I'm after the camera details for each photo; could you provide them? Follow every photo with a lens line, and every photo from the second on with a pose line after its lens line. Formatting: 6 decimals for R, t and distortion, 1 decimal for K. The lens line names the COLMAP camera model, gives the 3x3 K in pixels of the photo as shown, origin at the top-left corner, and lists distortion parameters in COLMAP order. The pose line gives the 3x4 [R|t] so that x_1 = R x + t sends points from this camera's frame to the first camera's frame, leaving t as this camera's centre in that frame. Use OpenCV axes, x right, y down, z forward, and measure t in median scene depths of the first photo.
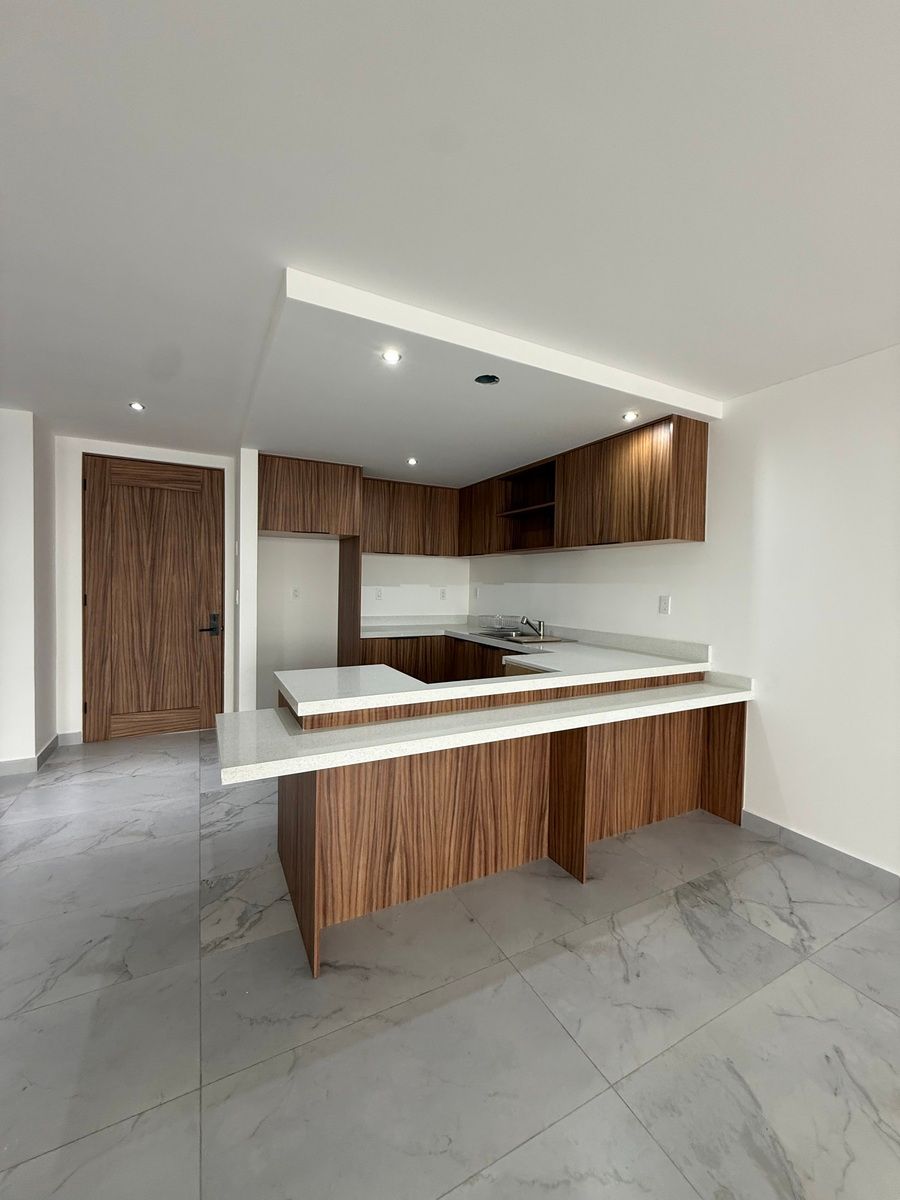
lens RADIAL K [[479.7, 0, 452.4], [0, 479.7, 599.0], [0, 0, 1]] dist [-0.001131, -0.000058]
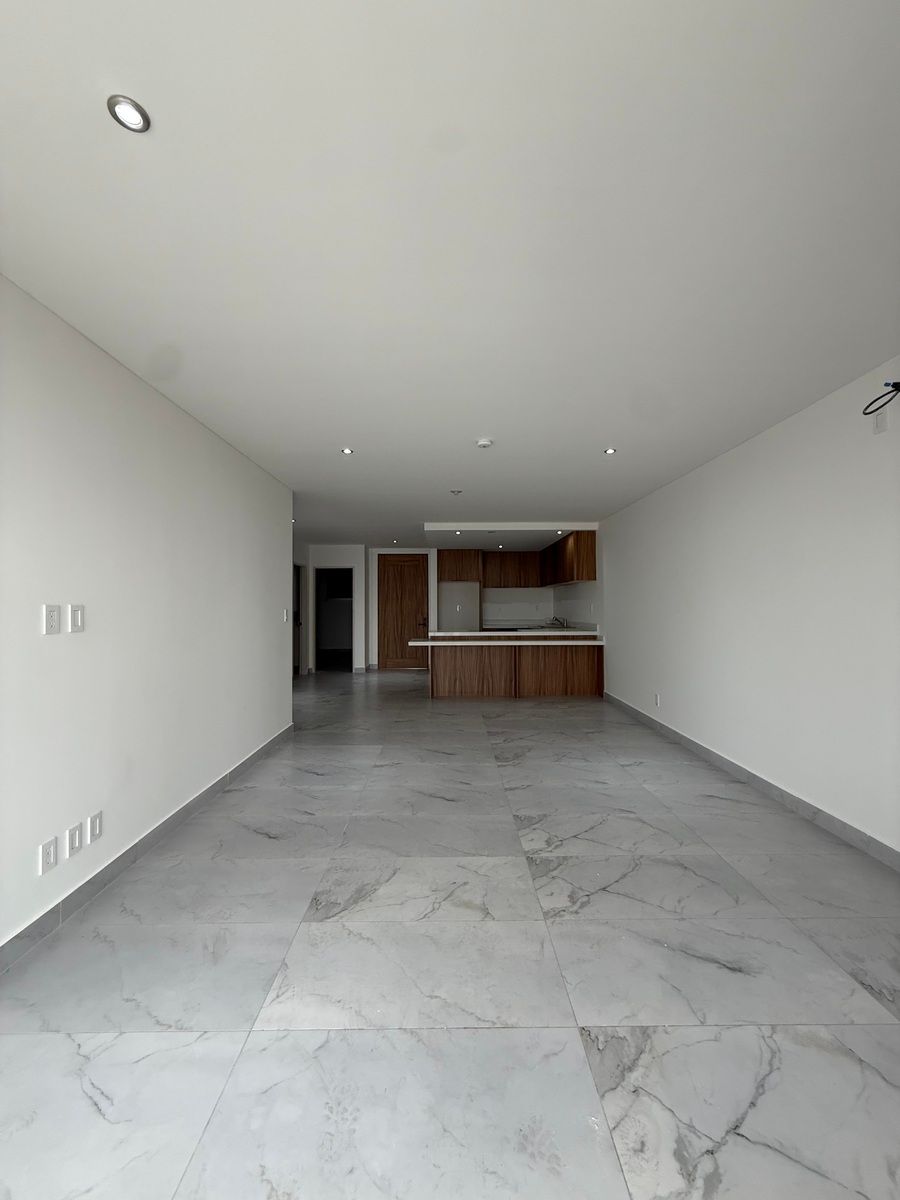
lens RADIAL K [[479.7, 0, 452.4], [0, 479.7, 599.0], [0, 0, 1]] dist [-0.001131, -0.000058]
pose [[0.887608, -0.029941, -0.459625, 0.762917], [0.005075, 0.998460, -0.055240, 0.077695], [0.460571, 0.046699, 0.886394, -1.093894]]
